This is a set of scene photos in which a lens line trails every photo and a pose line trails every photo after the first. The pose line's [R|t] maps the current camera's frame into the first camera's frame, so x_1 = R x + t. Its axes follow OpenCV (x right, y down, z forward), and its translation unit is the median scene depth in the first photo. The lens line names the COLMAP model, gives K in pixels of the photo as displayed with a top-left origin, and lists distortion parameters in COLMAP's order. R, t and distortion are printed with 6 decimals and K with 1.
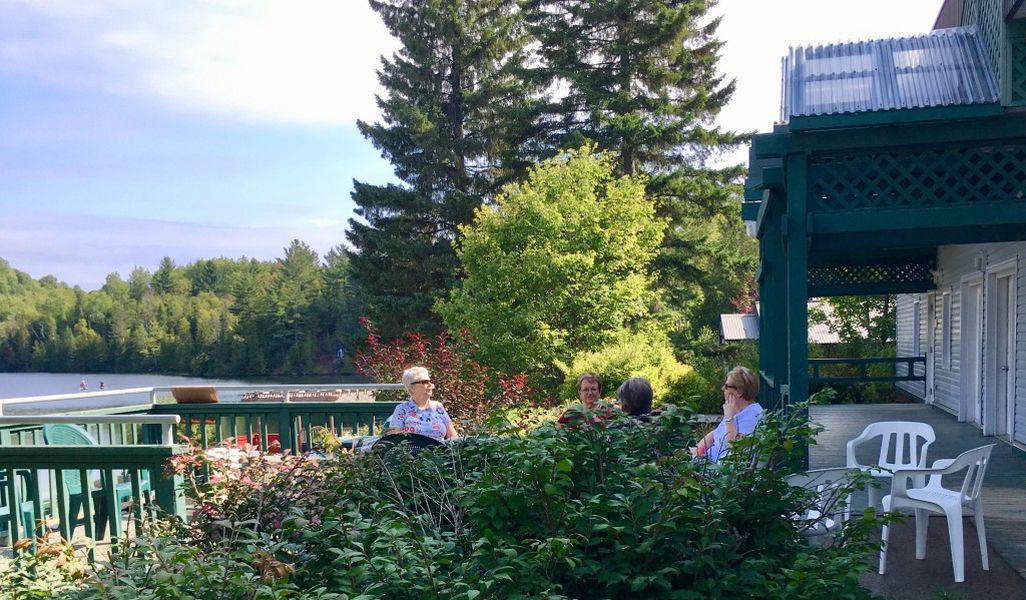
lens RADIAL K [[999.2, 0, 564.3], [0, 999.2, 435.4], [0, 0, 1]] dist [-0.004850, 0.000000]
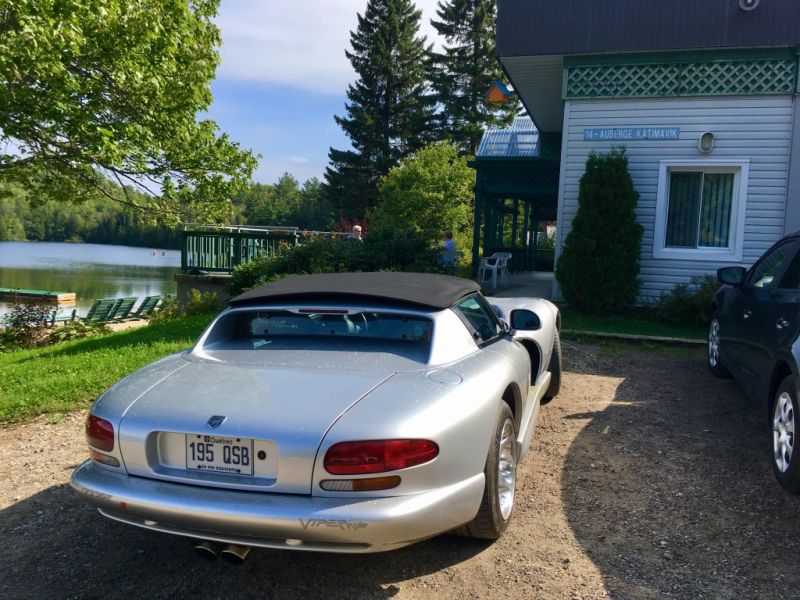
lens RADIAL K [[666.2, 0, 399.6], [0, 666.2, 299.9], [0, 0, 1]] dist [-0.002508, -0.007833]
pose [[0.994288, 0.074828, -0.076103, 0.039330], [-0.076044, 0.997017, -0.013208, 0.041857], [0.074888, 0.018920, 0.997012, -0.250766]]
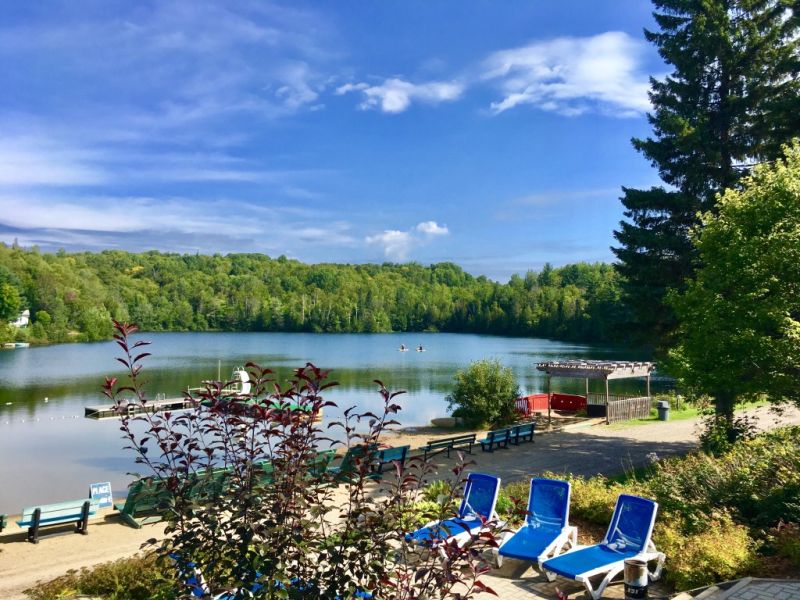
lens RADIAL K [[666.2, 0, 404.5], [0, 666.2, 315.9], [0, 0, 1]] dist [-0.002508, -0.007833]
pose [[0.828867, 0.022303, -0.559000, 0.013286], [-0.075756, 0.994476, -0.072651, -0.031849], [0.554292, 0.102565, 0.825978, 0.233682]]
